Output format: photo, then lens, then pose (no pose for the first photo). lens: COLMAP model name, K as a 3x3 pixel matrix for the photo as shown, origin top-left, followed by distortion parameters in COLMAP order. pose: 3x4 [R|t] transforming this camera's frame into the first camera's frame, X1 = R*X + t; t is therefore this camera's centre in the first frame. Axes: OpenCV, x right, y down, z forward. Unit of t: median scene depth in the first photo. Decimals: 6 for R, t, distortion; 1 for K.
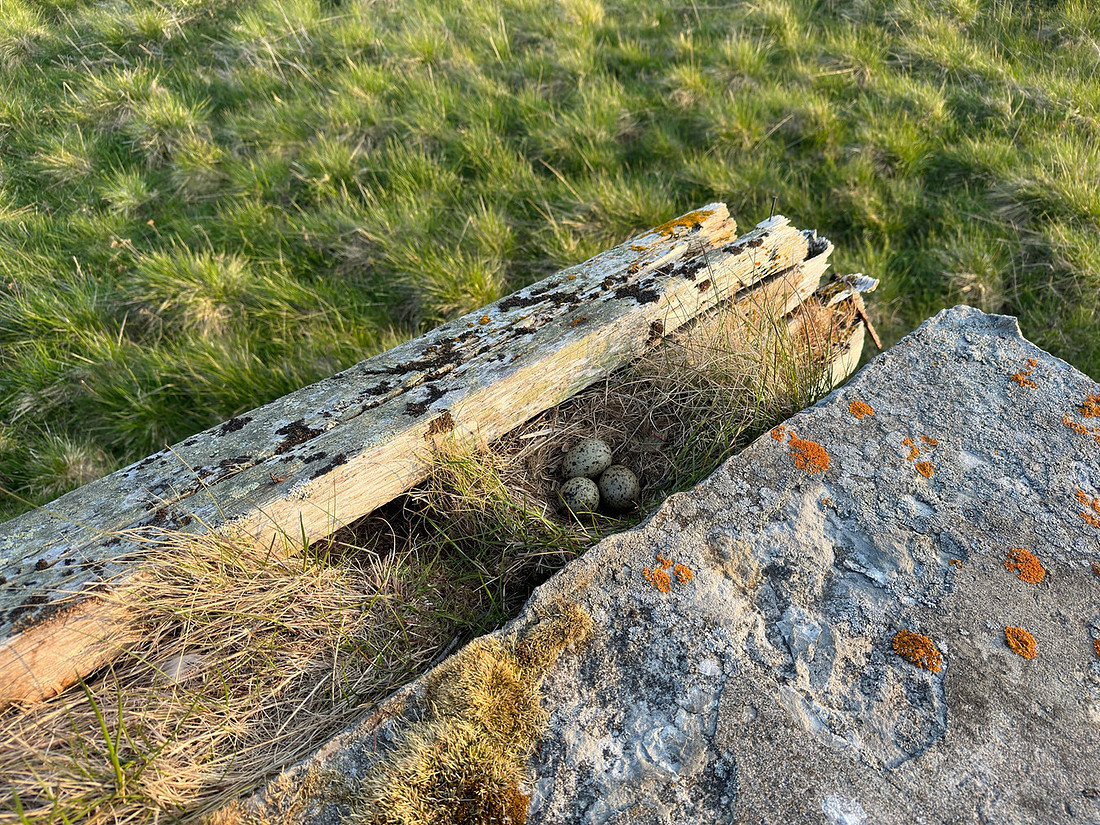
lens RADIAL K [[746.4, 0, 550.0], [0, 746.4, 412.5], [0, 0, 1]] dist [-0.006256, -0.002592]
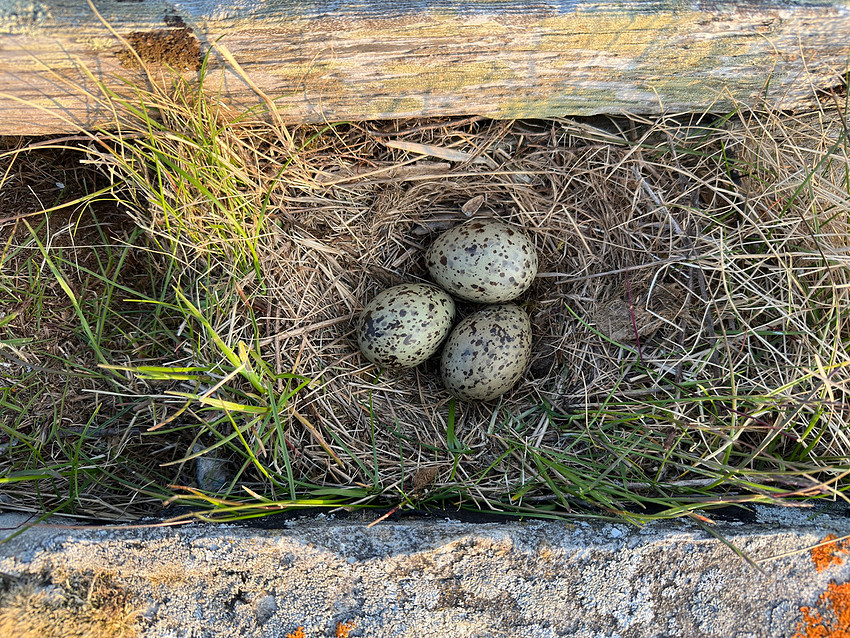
lens RADIAL K [[576.7, 0, 425.0], [0, 576.7, 319.0], [0, 0, 1]] dist [-0.006256, -0.002592]
pose [[0.773529, 0.629384, -0.074357, 0.082842], [-0.438310, 0.616022, 0.654524, -0.163366], [0.457752, -0.473701, 0.752376, 0.766344]]
